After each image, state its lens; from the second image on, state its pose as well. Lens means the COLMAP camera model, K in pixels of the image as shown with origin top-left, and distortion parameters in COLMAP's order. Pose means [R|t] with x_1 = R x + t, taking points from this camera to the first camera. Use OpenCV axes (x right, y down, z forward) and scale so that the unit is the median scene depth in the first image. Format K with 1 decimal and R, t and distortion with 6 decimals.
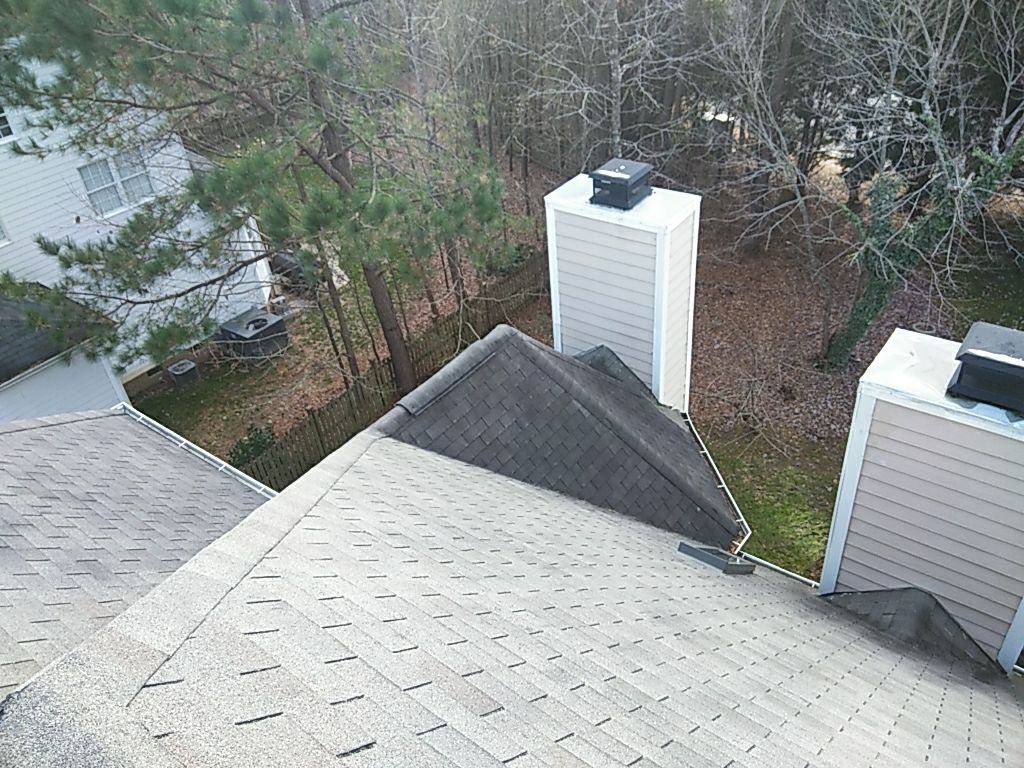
lens RADIAL K [[789.8, 0, 511.1], [0, 789.8, 379.9], [0, 0, 1]] dist [0.106354, -0.166161]
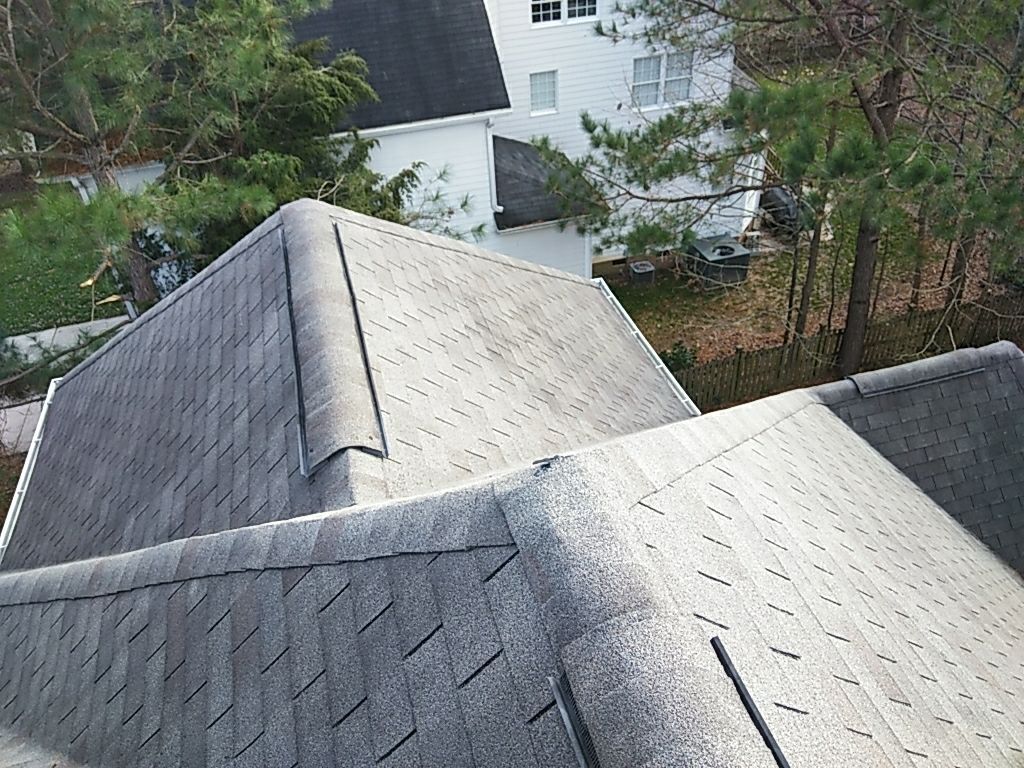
lens RADIAL K [[791.7, 0, 506.0], [0, 791.7, 379.5], [0, 0, 1]] dist [0.131300, -0.213985]
pose [[0.794201, 0.400405, -0.457078, -0.016550], [-0.363640, 0.915818, 0.170420, 0.009821], [0.486838, 0.030864, 0.872947, -0.013009]]
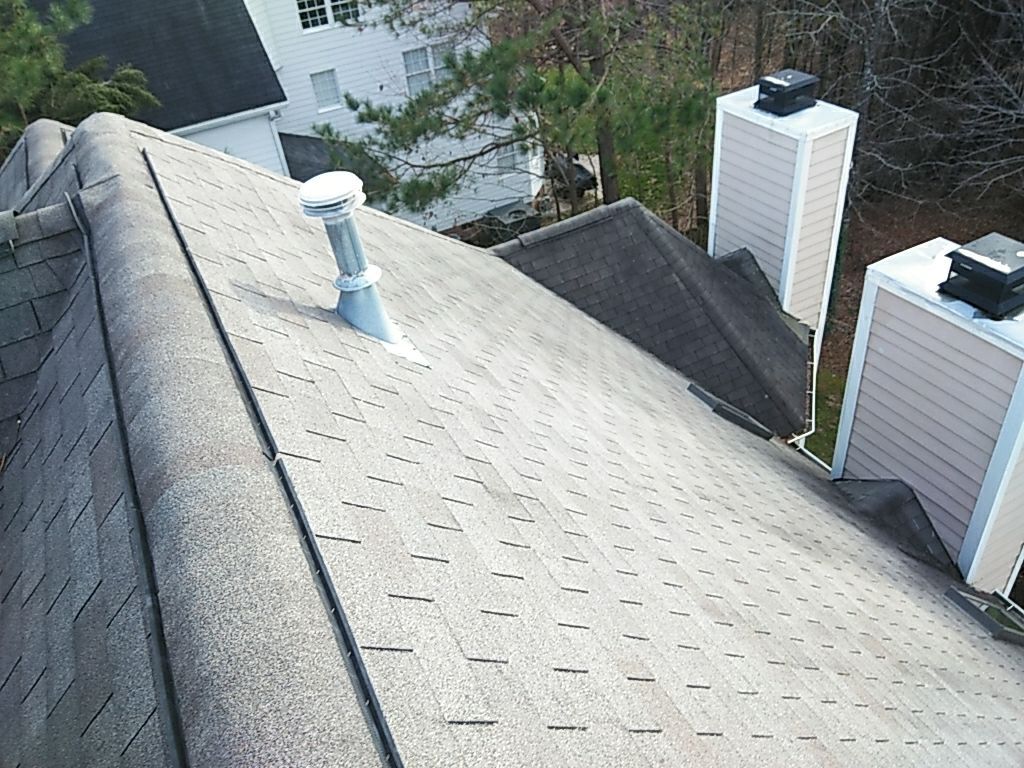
lens RADIAL K [[799.8, 0, 499.3], [0, 799.8, 385.7], [0, 0, 1]] dist [0.102461, -0.172803]
pose [[0.901048, 0.249334, -0.354886, 0.188454], [-0.223912, 0.968185, 0.111715, 0.067451], [0.371450, -0.021197, 0.928211, -0.110900]]
